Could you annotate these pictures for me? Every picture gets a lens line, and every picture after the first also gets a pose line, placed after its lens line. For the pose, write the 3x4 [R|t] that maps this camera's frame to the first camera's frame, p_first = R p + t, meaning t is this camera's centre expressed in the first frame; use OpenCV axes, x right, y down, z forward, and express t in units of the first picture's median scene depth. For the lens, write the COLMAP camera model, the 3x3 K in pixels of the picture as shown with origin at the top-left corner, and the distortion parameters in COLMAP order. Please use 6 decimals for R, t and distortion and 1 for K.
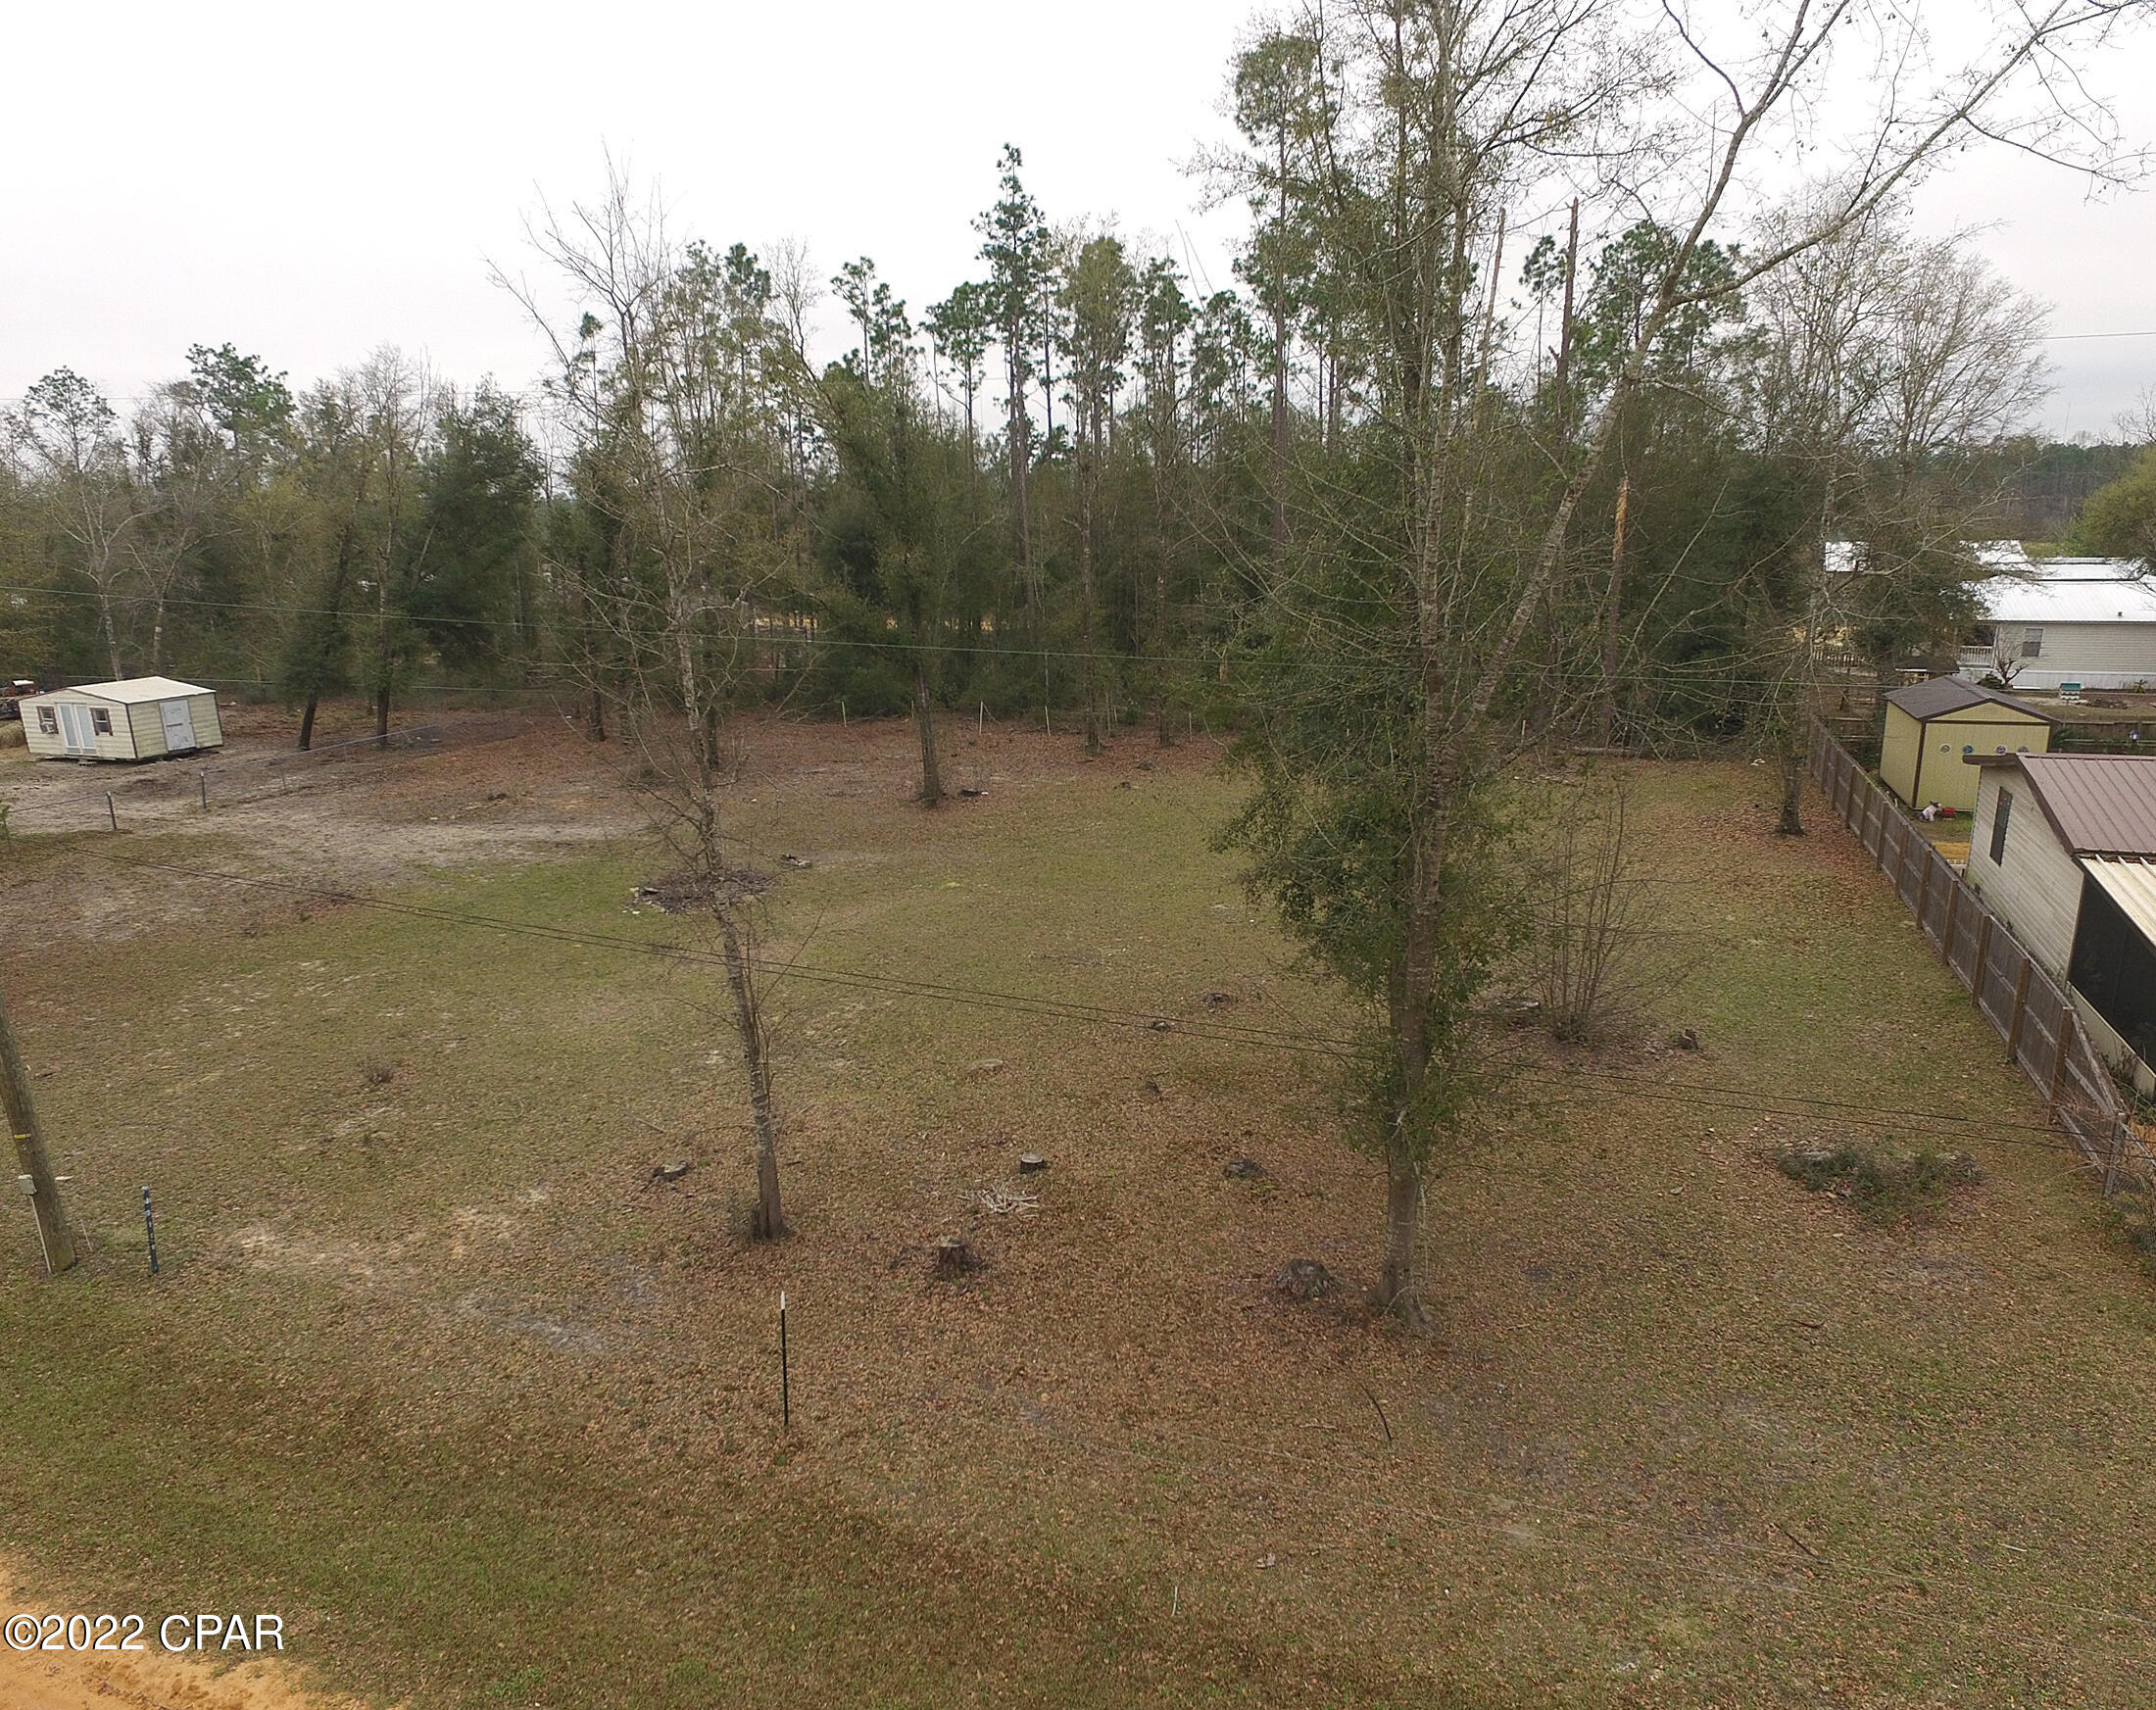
lens RADIAL K [[1369.6, 0, 1092.6], [0, 1369.6, 852.9], [0, 0, 1]] dist [-0.004709, 0.010247]
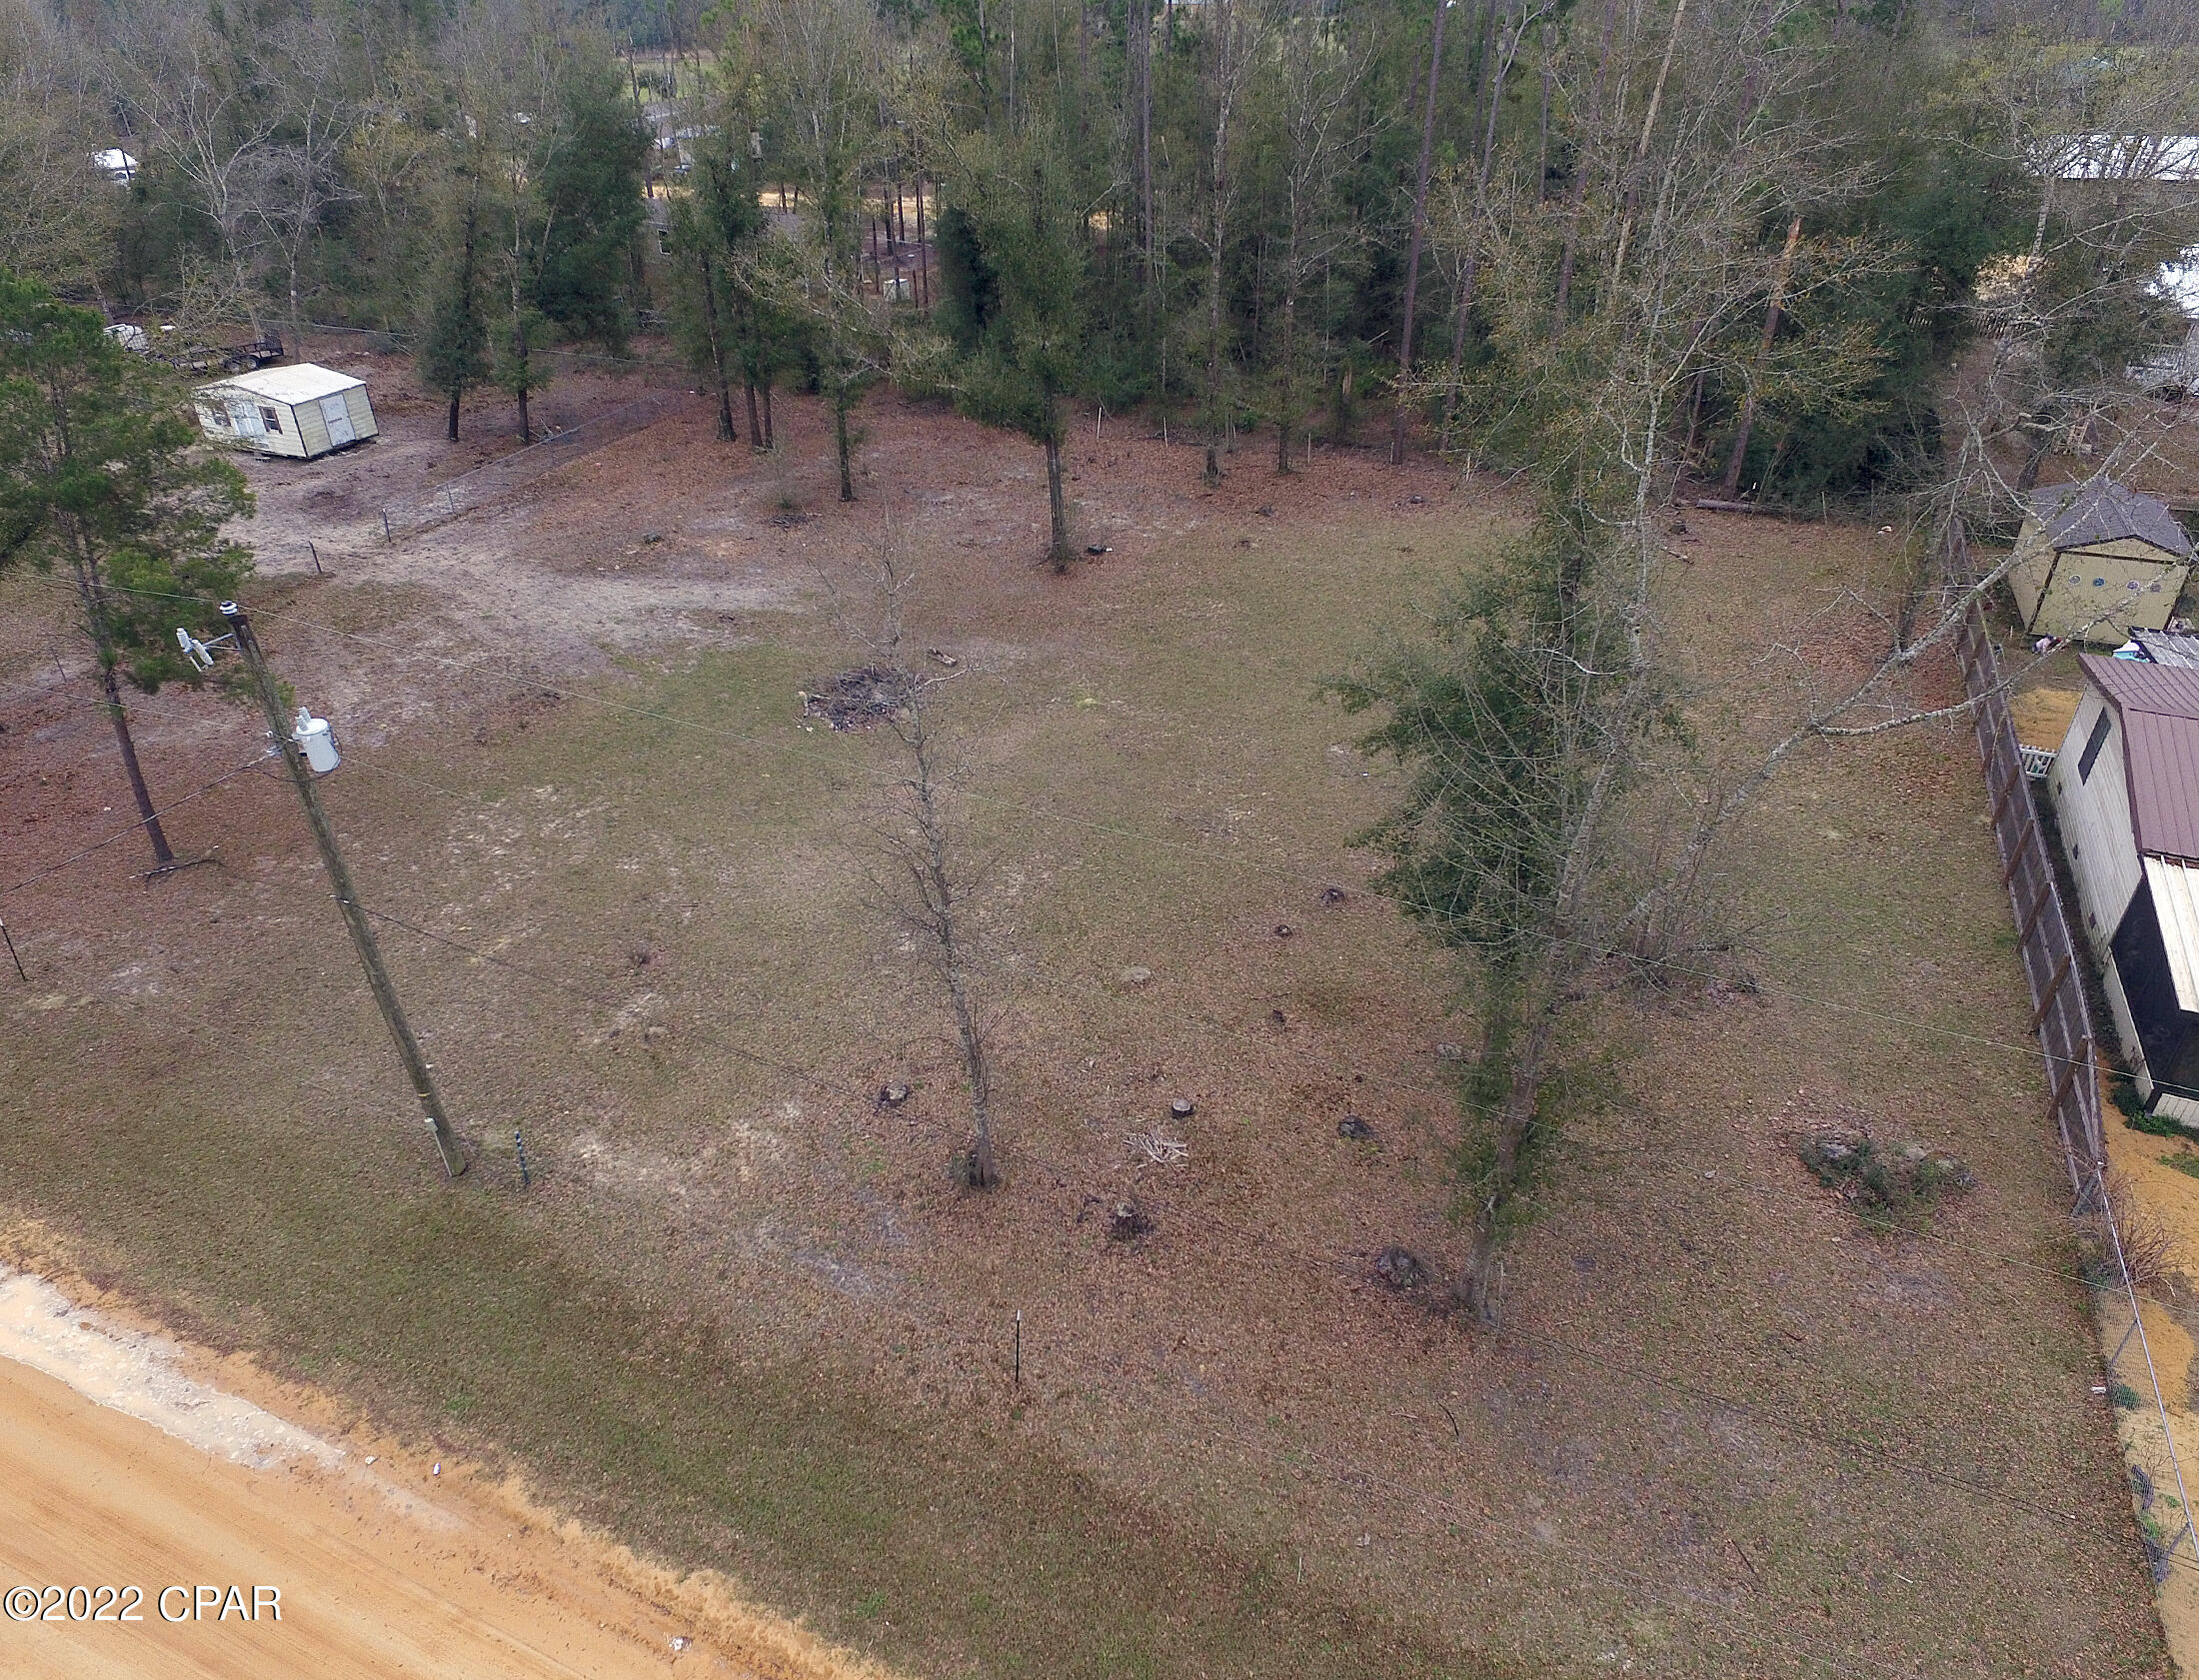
lens RADIAL K [[1330.1, 0, 1083.6], [0, 1330.1, 838.8], [0, 0, 1]] dist [-0.004599, 0.010952]
pose [[0.996902, 0.042779, -0.065996, -0.071111], [-0.022133, 0.957814, 0.286534, -0.390995], [0.075470, -0.284186, 0.955794, -0.100573]]
